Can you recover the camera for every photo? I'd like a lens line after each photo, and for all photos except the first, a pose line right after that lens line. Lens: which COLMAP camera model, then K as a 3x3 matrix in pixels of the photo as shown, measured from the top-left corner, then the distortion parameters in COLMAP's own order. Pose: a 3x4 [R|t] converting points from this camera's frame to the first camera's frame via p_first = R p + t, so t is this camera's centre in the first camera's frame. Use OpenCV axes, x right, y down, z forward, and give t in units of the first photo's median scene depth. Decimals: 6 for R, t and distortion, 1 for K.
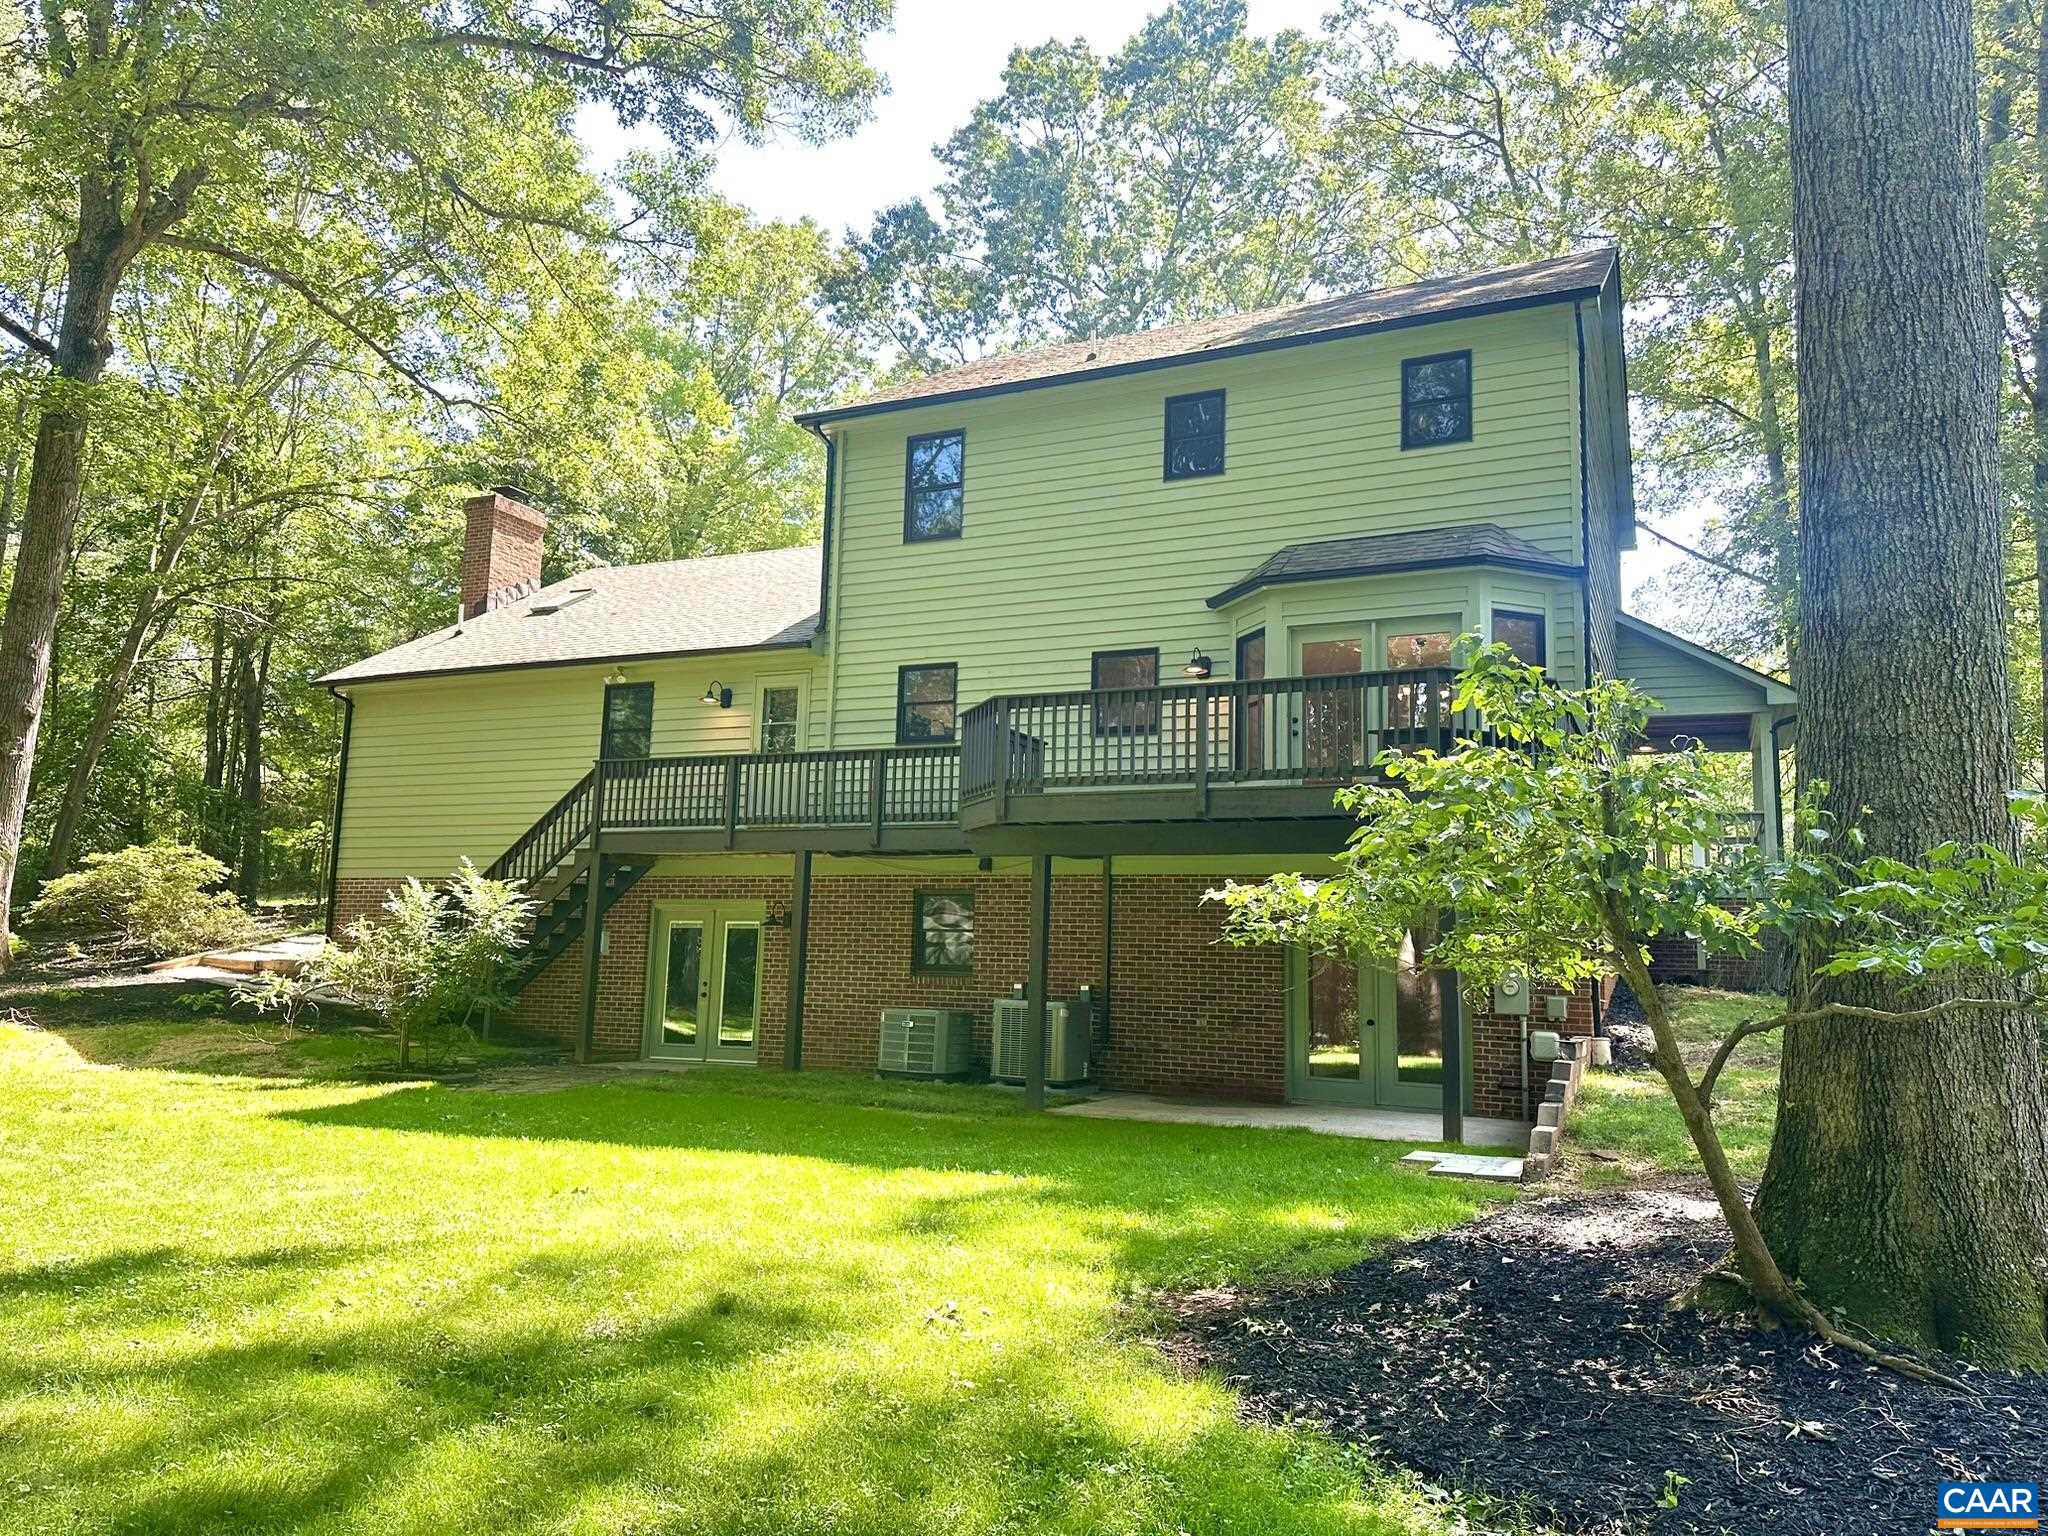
lens RADIAL K [[1442.5, 0, 1024.0], [0, 1442.5, 768.0], [0, 0, 1]] dist [0.142988, -0.240129]
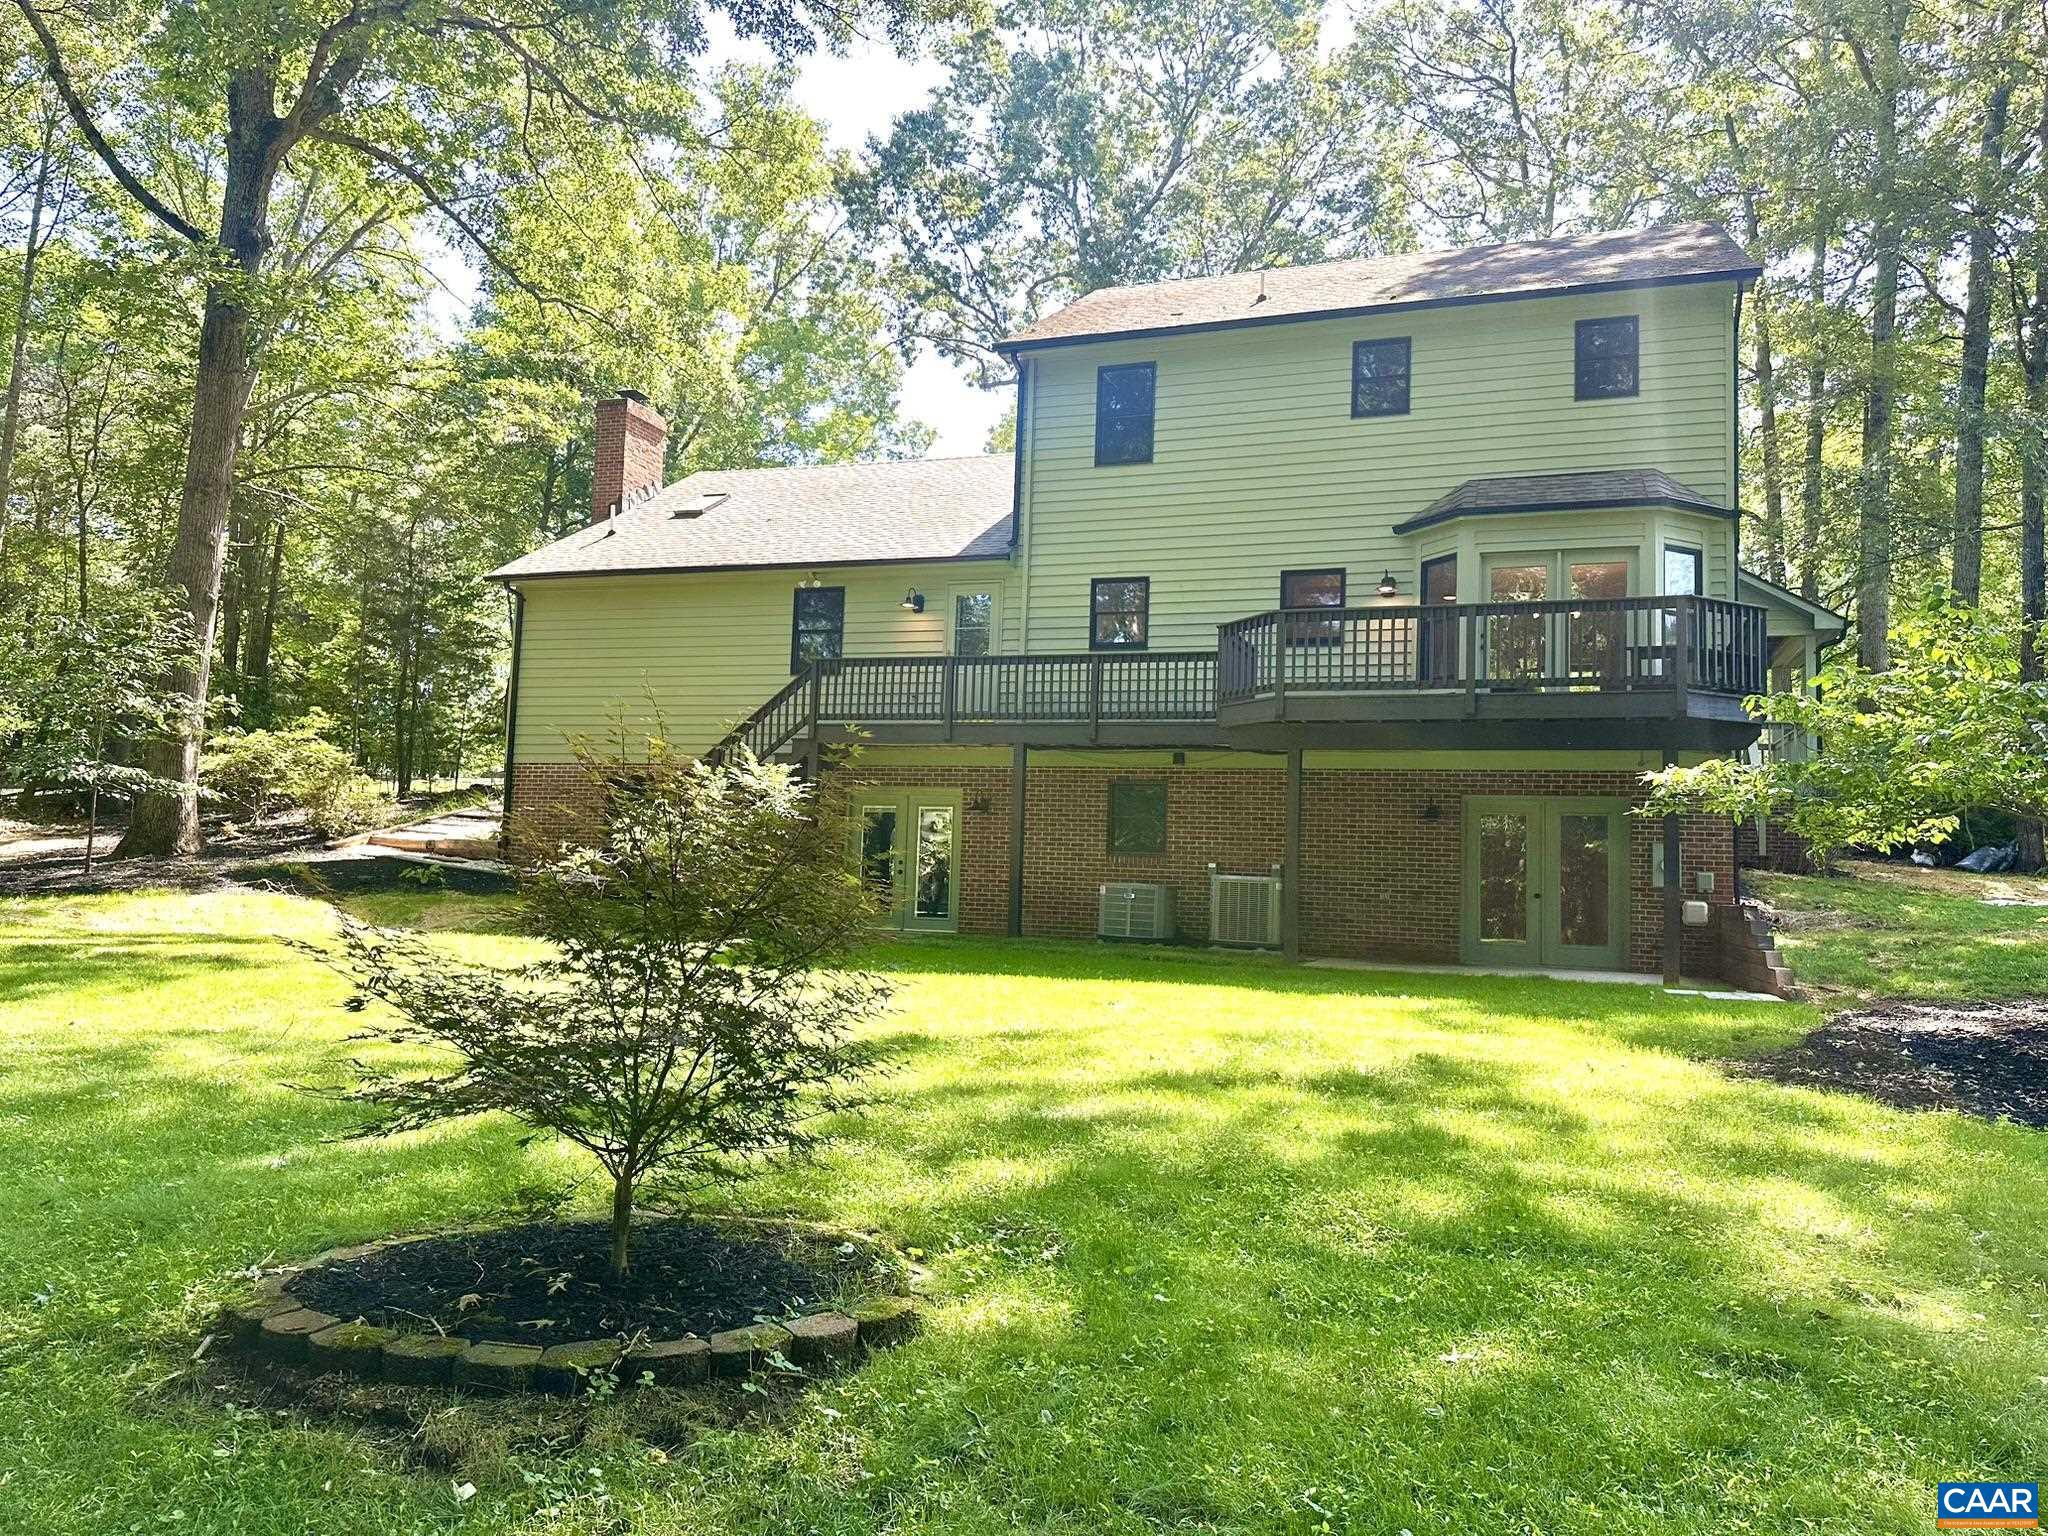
lens RADIAL K [[1461.6, 0, 1024.0], [0, 1461.6, 768.0], [0, 0, 1]] dist [0.155235, -0.328561]
pose [[0.995494, 0.014569, 0.093701, -0.241071], [-0.020451, 0.997859, 0.062116, 0.005317], [-0.092595, -0.063753, 0.993661, -0.118448]]
